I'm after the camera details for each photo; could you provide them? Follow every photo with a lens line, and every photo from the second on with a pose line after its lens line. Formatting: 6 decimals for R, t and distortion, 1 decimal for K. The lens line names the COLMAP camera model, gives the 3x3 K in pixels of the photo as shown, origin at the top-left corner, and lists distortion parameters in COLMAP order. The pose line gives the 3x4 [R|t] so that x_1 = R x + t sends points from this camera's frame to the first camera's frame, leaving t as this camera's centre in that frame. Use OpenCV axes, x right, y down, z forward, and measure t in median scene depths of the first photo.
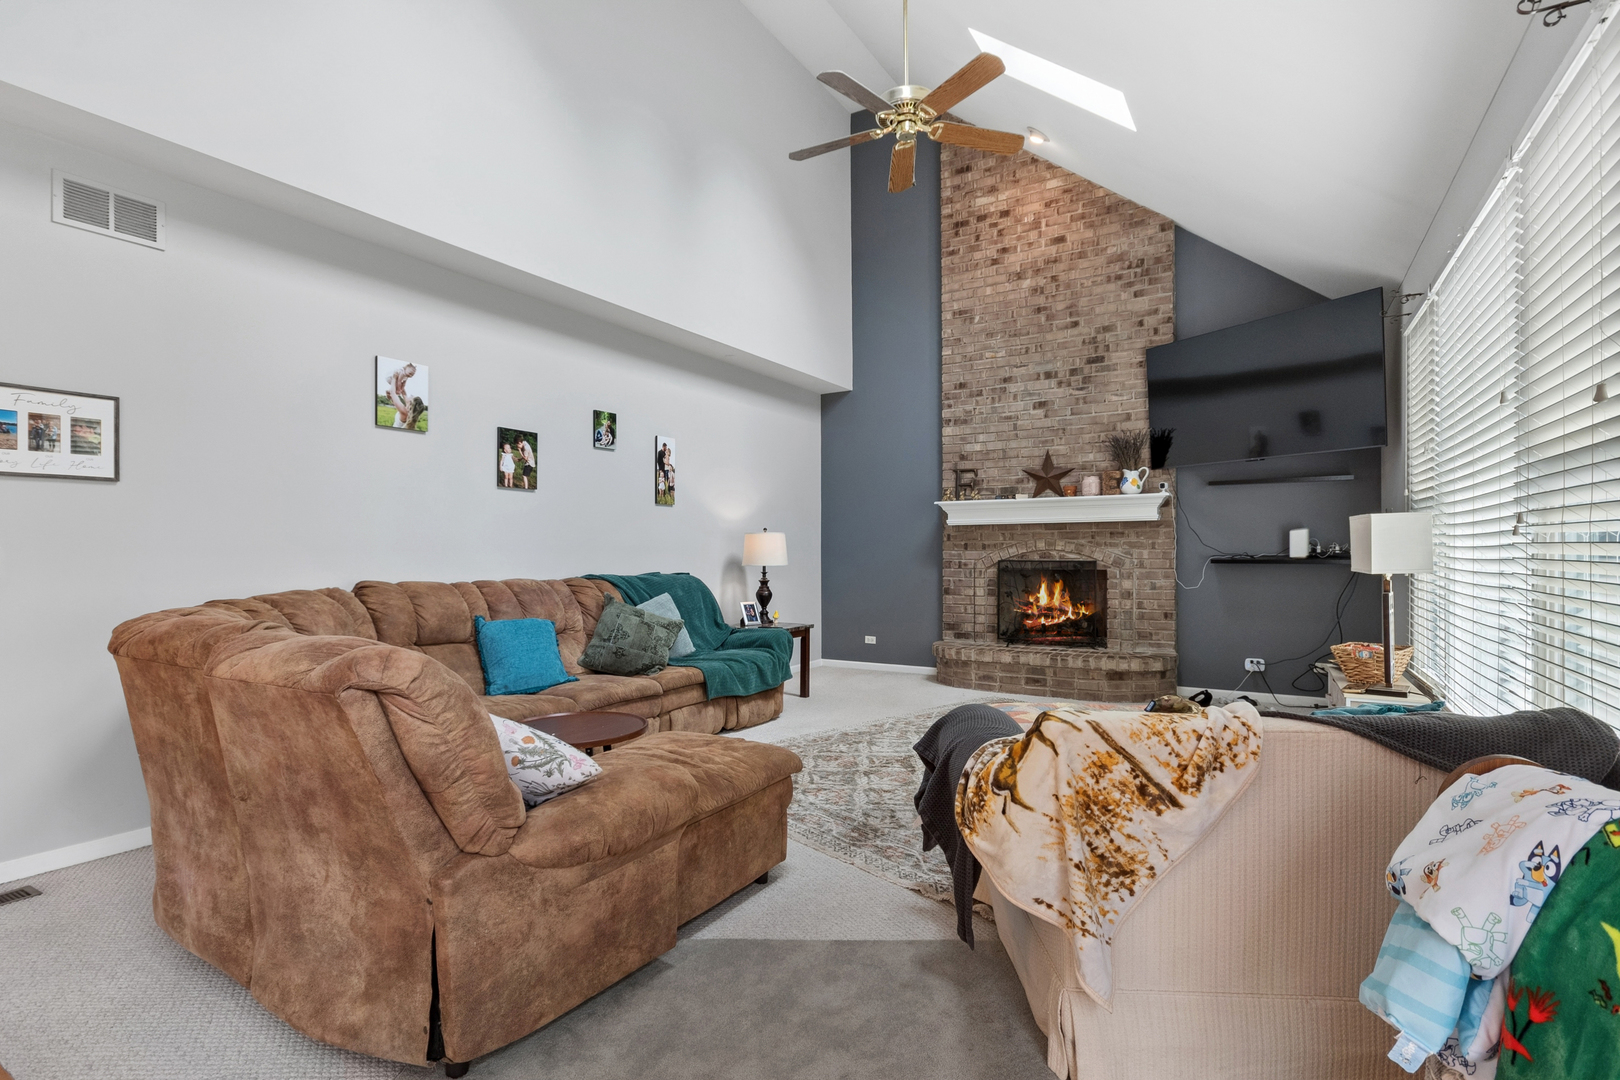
lens RADIAL K [[782.9, 0, 810.0], [0, 782.9, 540.0], [0, 0, 1]] dist [0.027287, 0.000081]
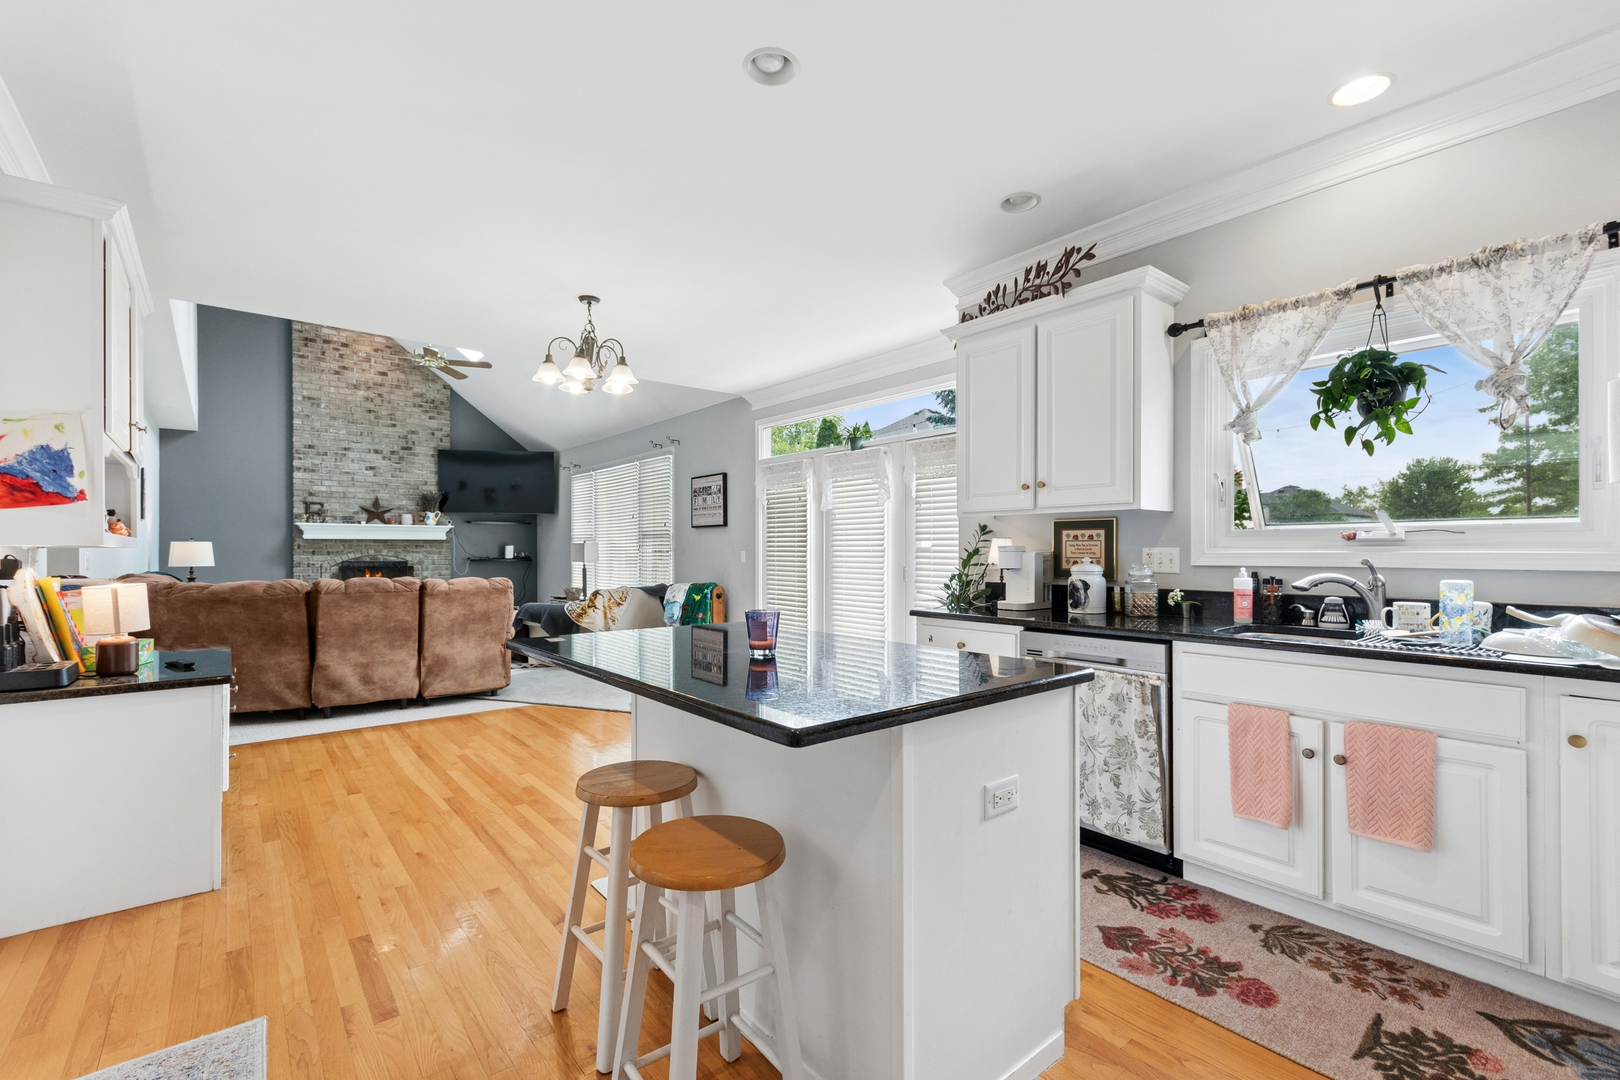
lens RADIAL K [[707.2, 0, 816.4], [0, 707.2, 557.9], [0, 0, 1]] dist [-0.000456, -0.000031]
pose [[0.345173, -0.004777, 0.938527, -0.799816], [-0.012483, 0.999875, 0.009680, -0.007775], [-0.938456, -0.015057, 0.345070, -0.416381]]
